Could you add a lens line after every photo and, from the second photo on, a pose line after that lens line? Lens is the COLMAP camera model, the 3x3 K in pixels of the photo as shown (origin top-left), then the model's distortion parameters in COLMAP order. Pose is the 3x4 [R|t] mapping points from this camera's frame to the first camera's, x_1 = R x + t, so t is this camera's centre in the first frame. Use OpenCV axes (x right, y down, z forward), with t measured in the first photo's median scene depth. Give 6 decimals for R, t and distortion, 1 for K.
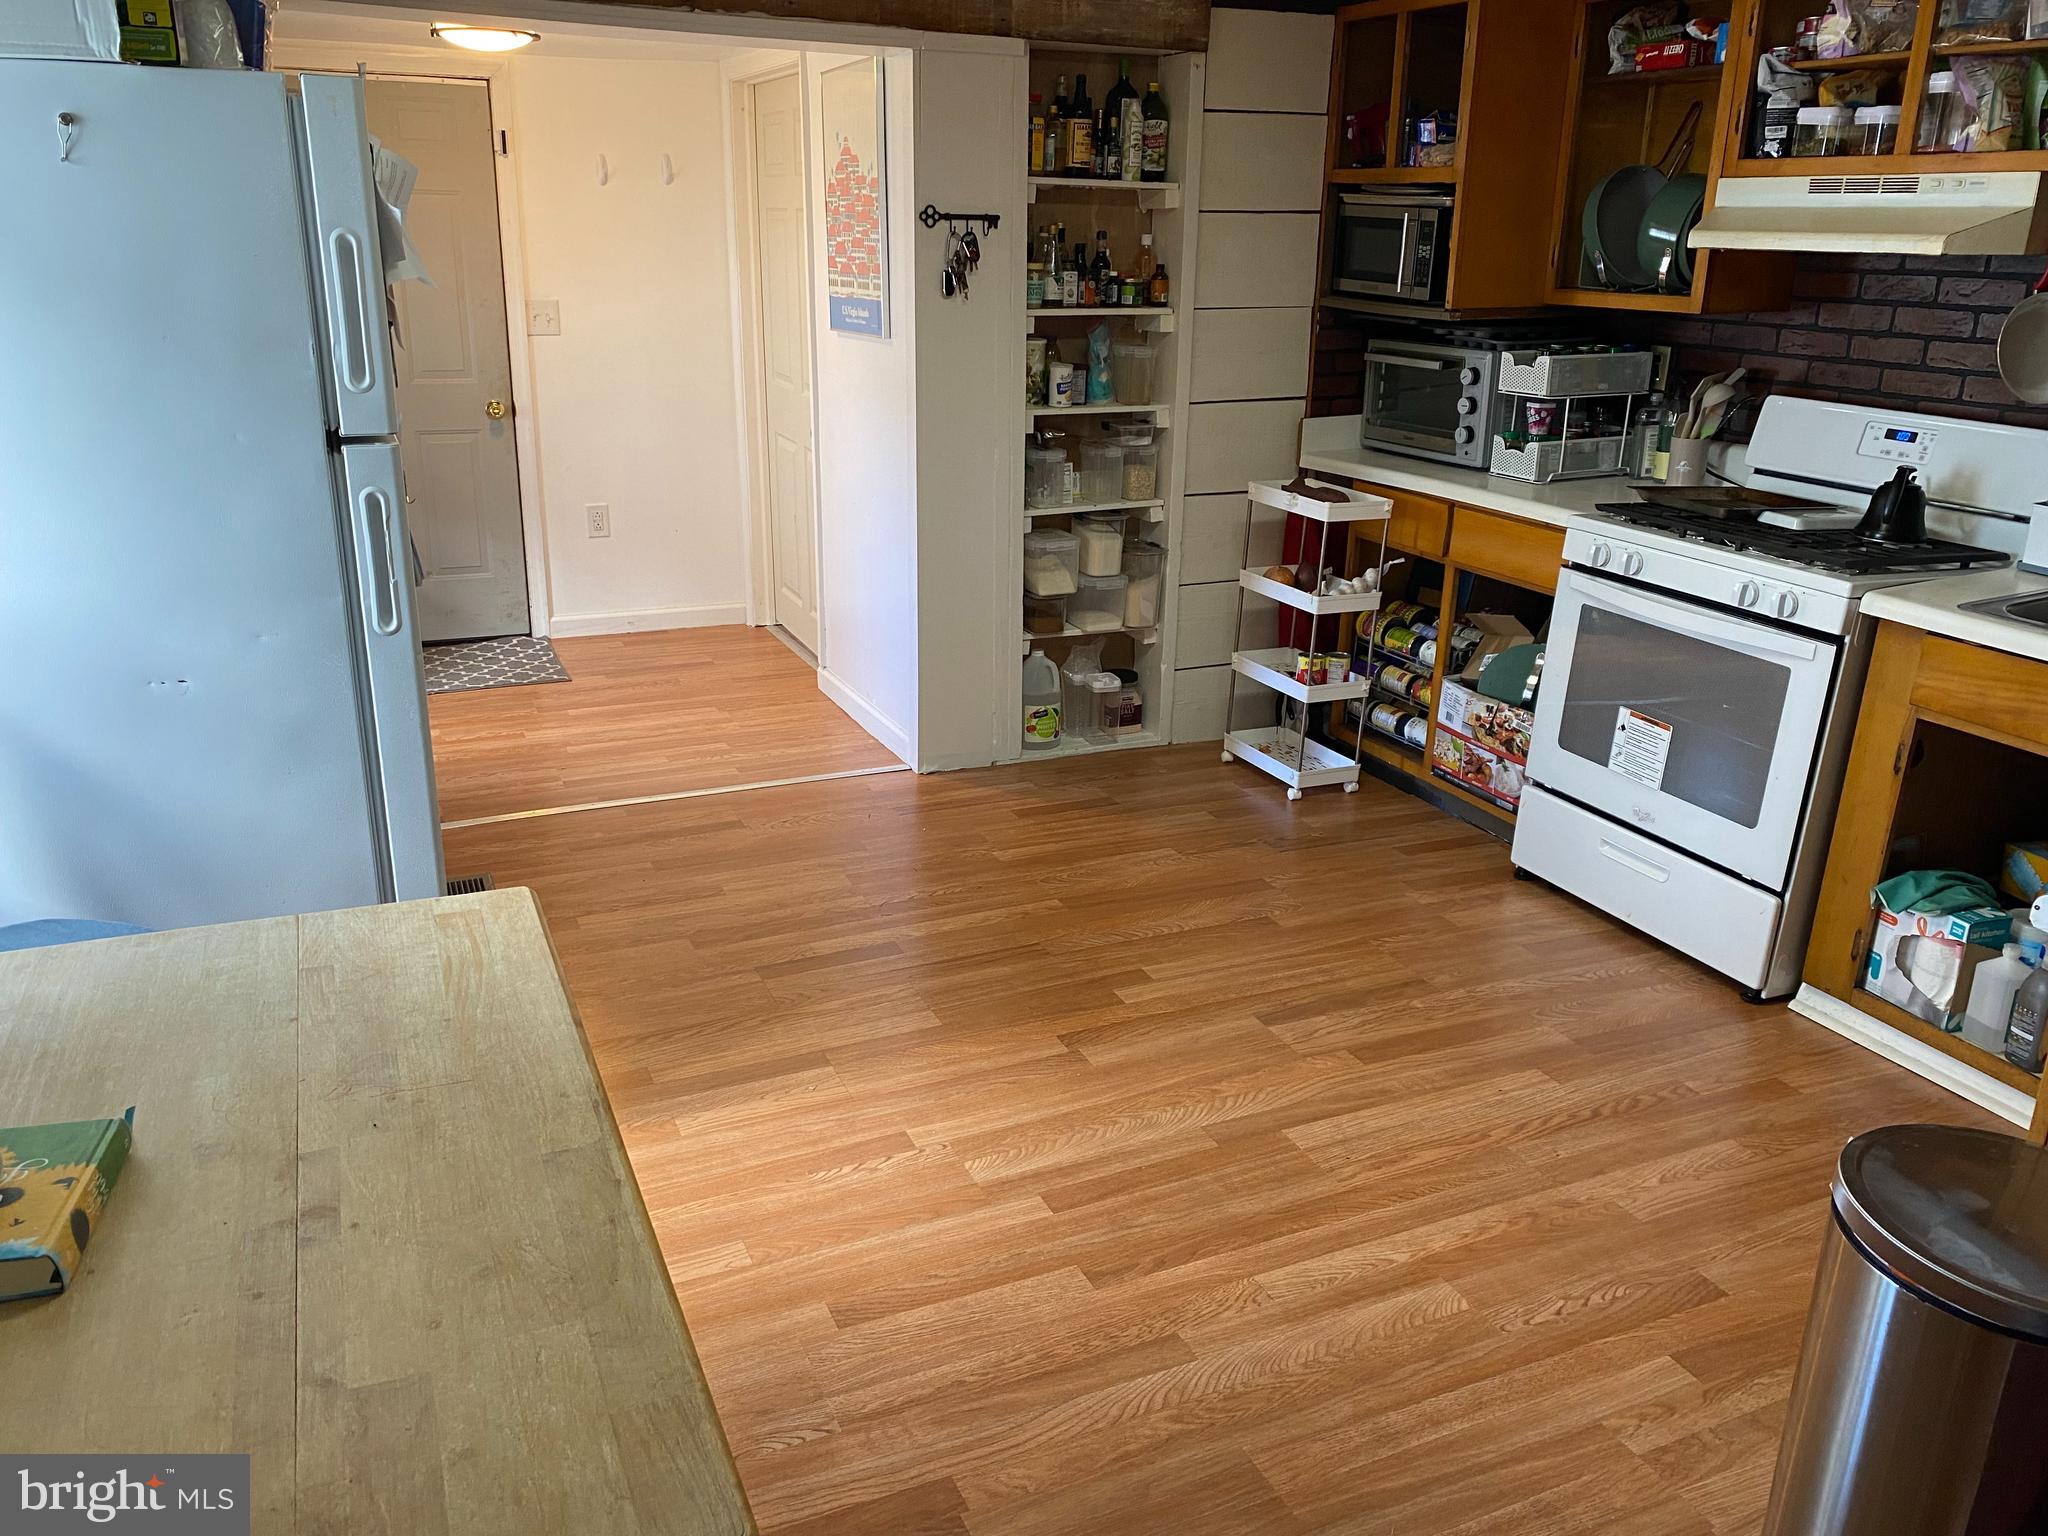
lens RADIAL K [[1559.3, 0, 1023.9], [0, 1559.3, 752.6], [0, 0, 1]] dist [0.027258, -0.023438]
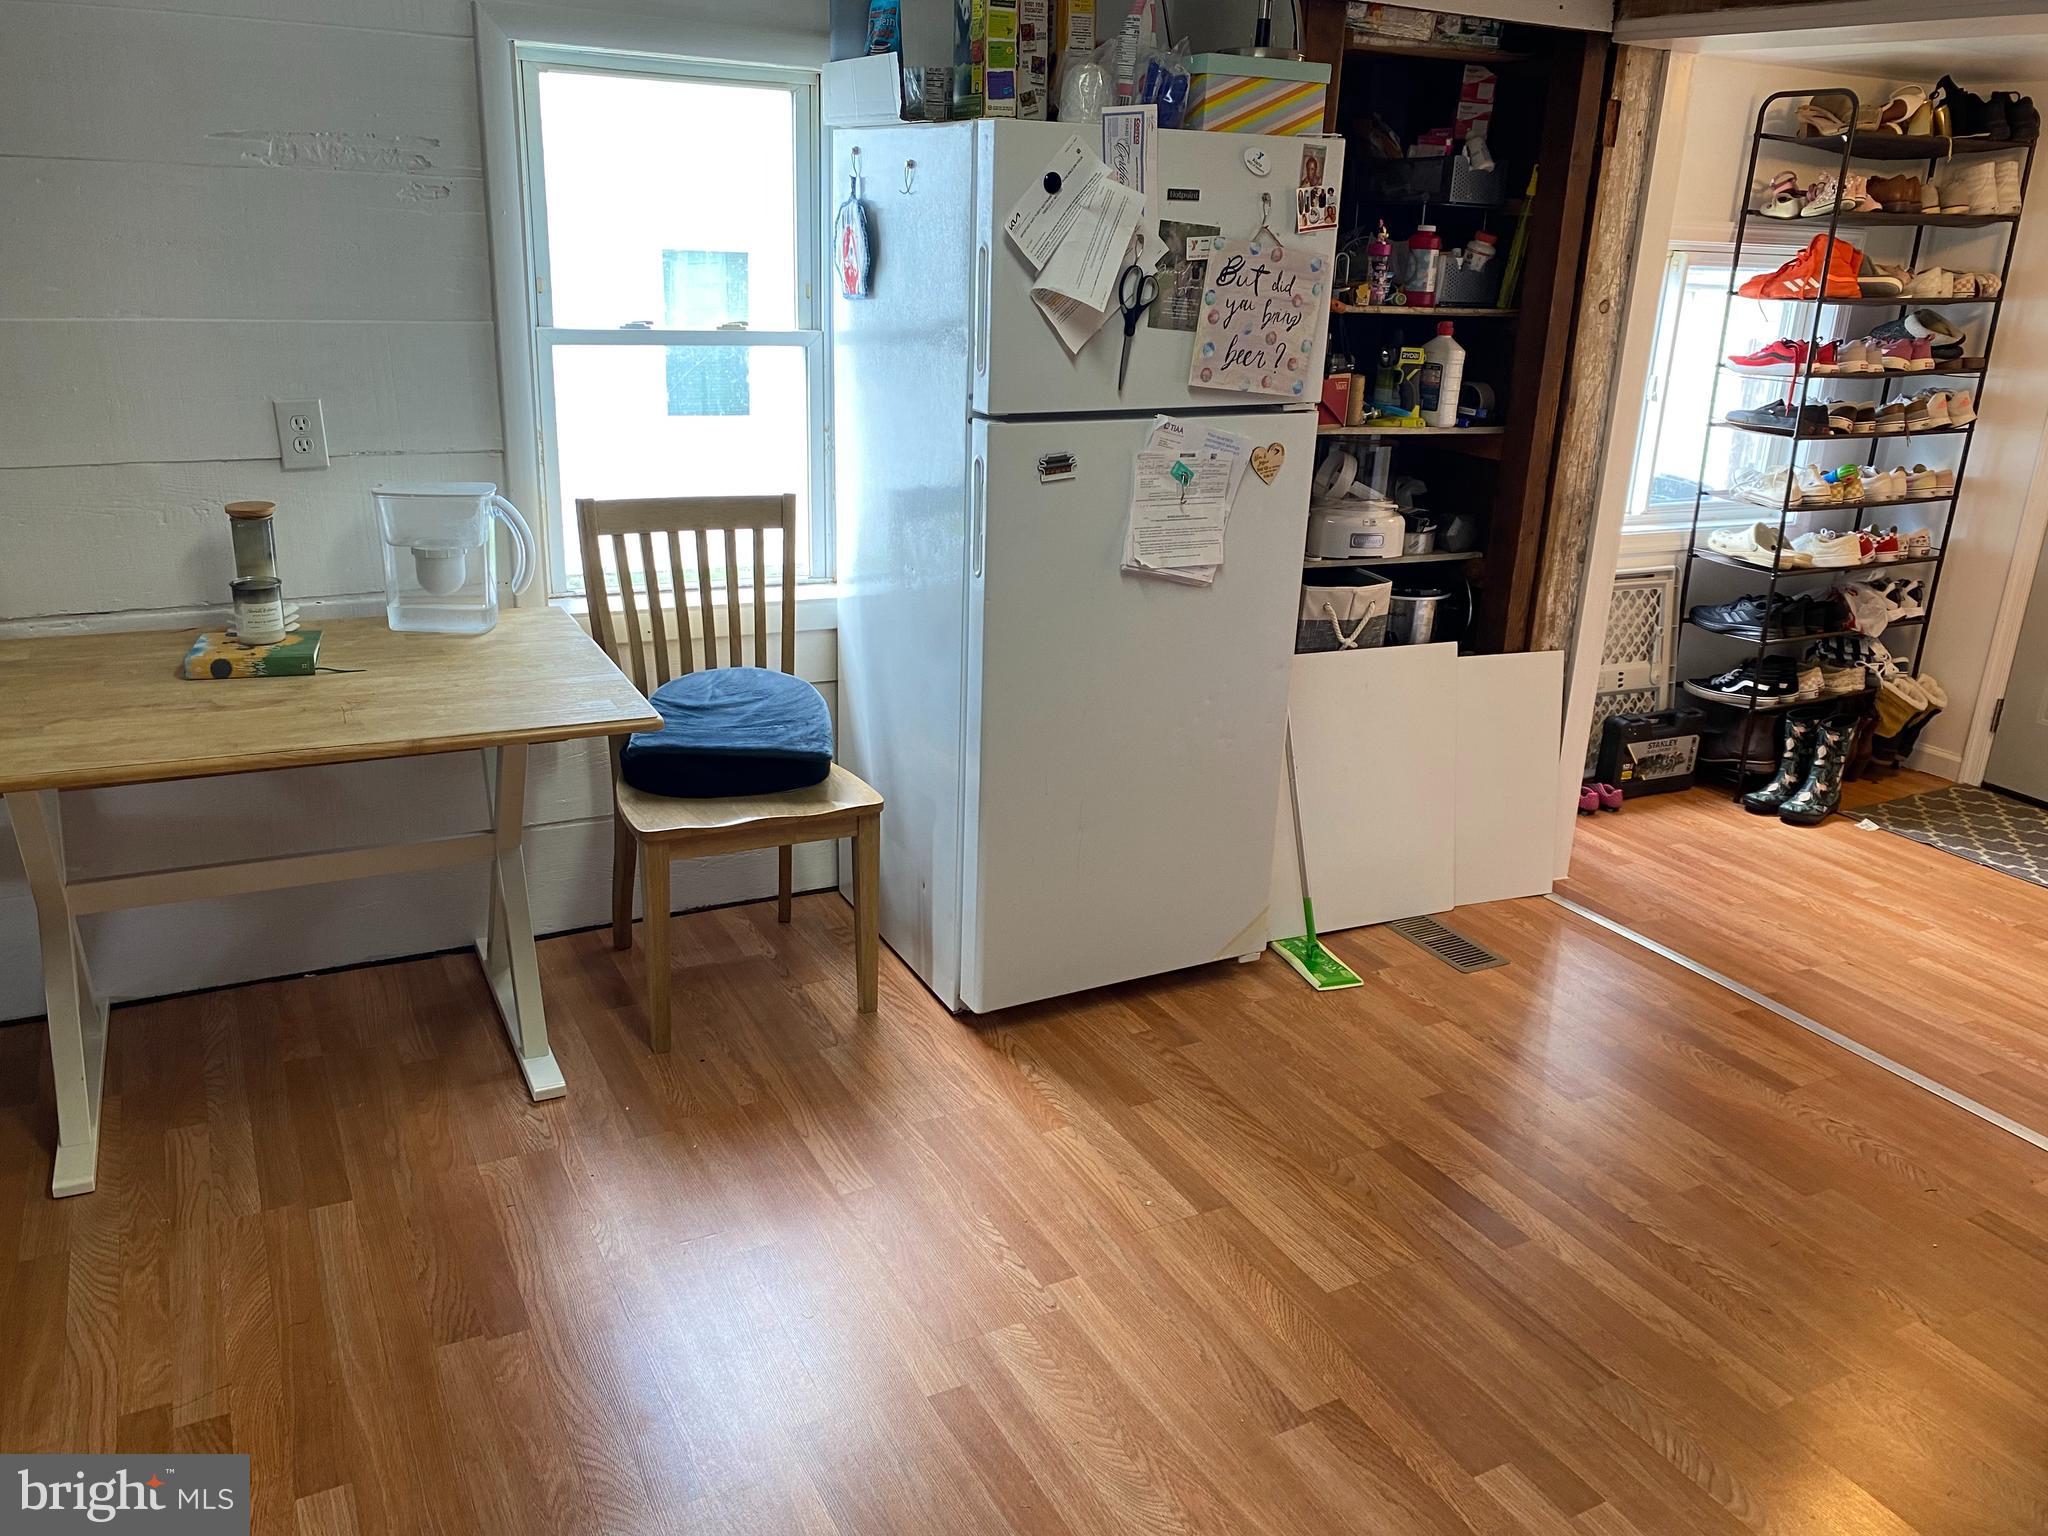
lens RADIAL K [[1559.3, 0, 1041.3], [0, 1559.3, 756.8], [0, 0, 1]] dist [0.027258, -0.023438]
pose [[0.057987, 0.302134, -0.951500, 0.389099], [-0.358991, 0.895660, 0.262525, -0.139305], [0.931538, 0.326357, 0.160400, 0.437053]]
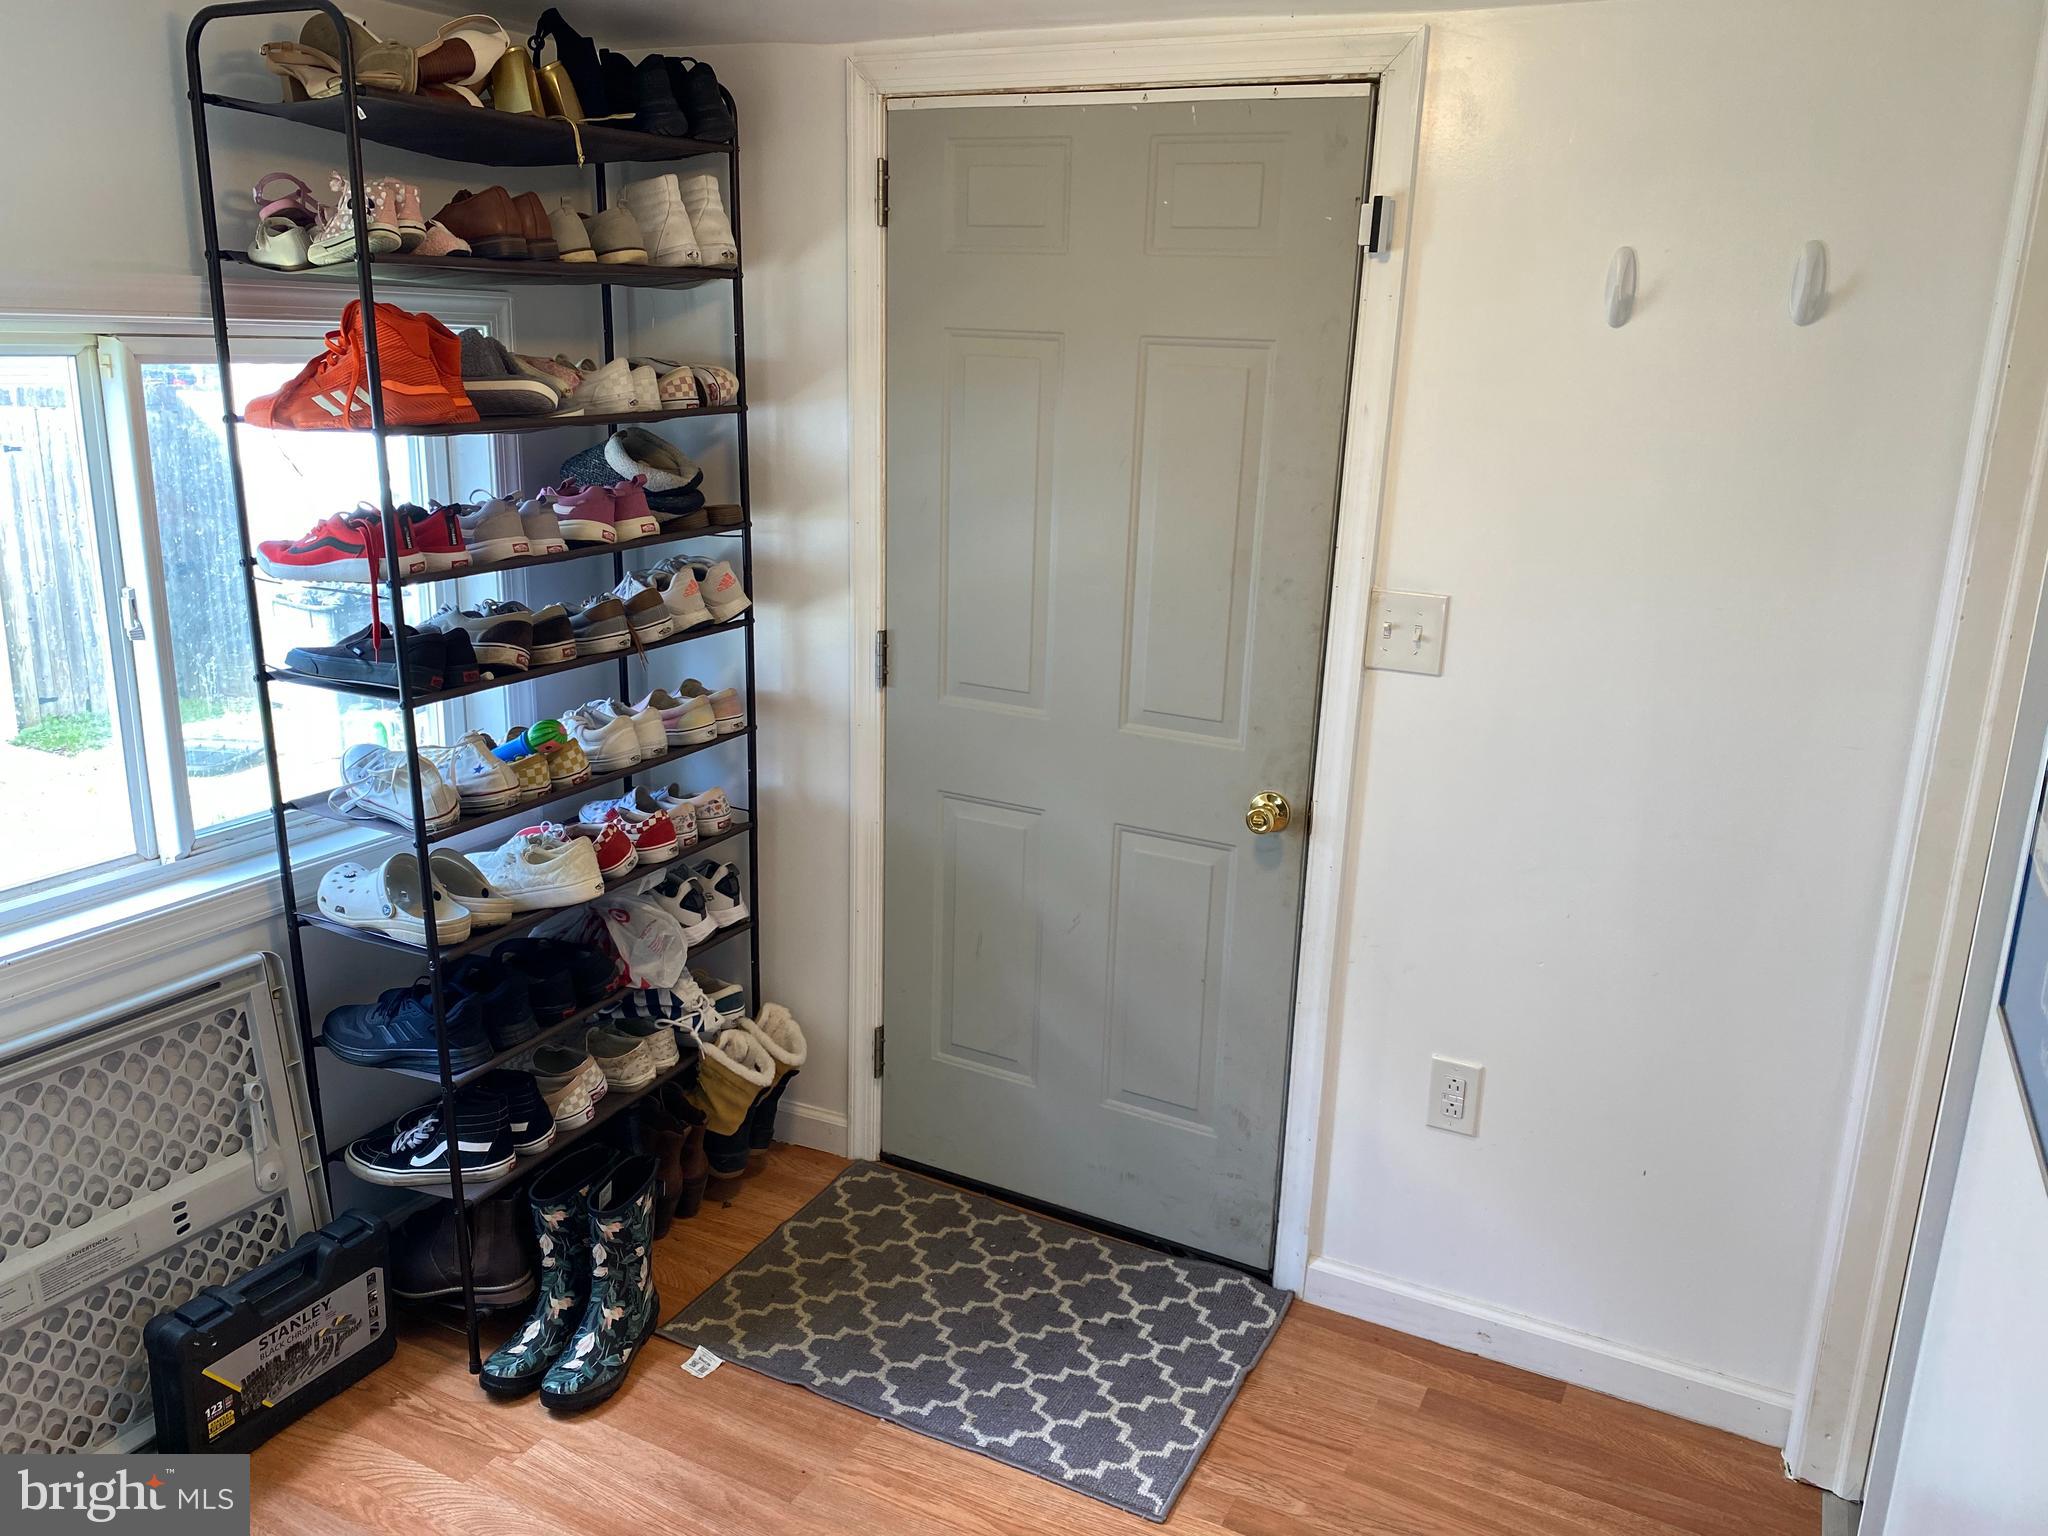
lens RADIAL K [[1559.3, 0, 1030.1], [0, 1559.3, 763.8], [0, 0, 1]] dist [0.027258, -0.023438]
pose [[0.622114, 0.208519, -0.754648, -0.053951], [-0.269417, 0.962031, 0.043721, -0.276667], [0.735111, 0.176115, 0.654671, 0.773466]]
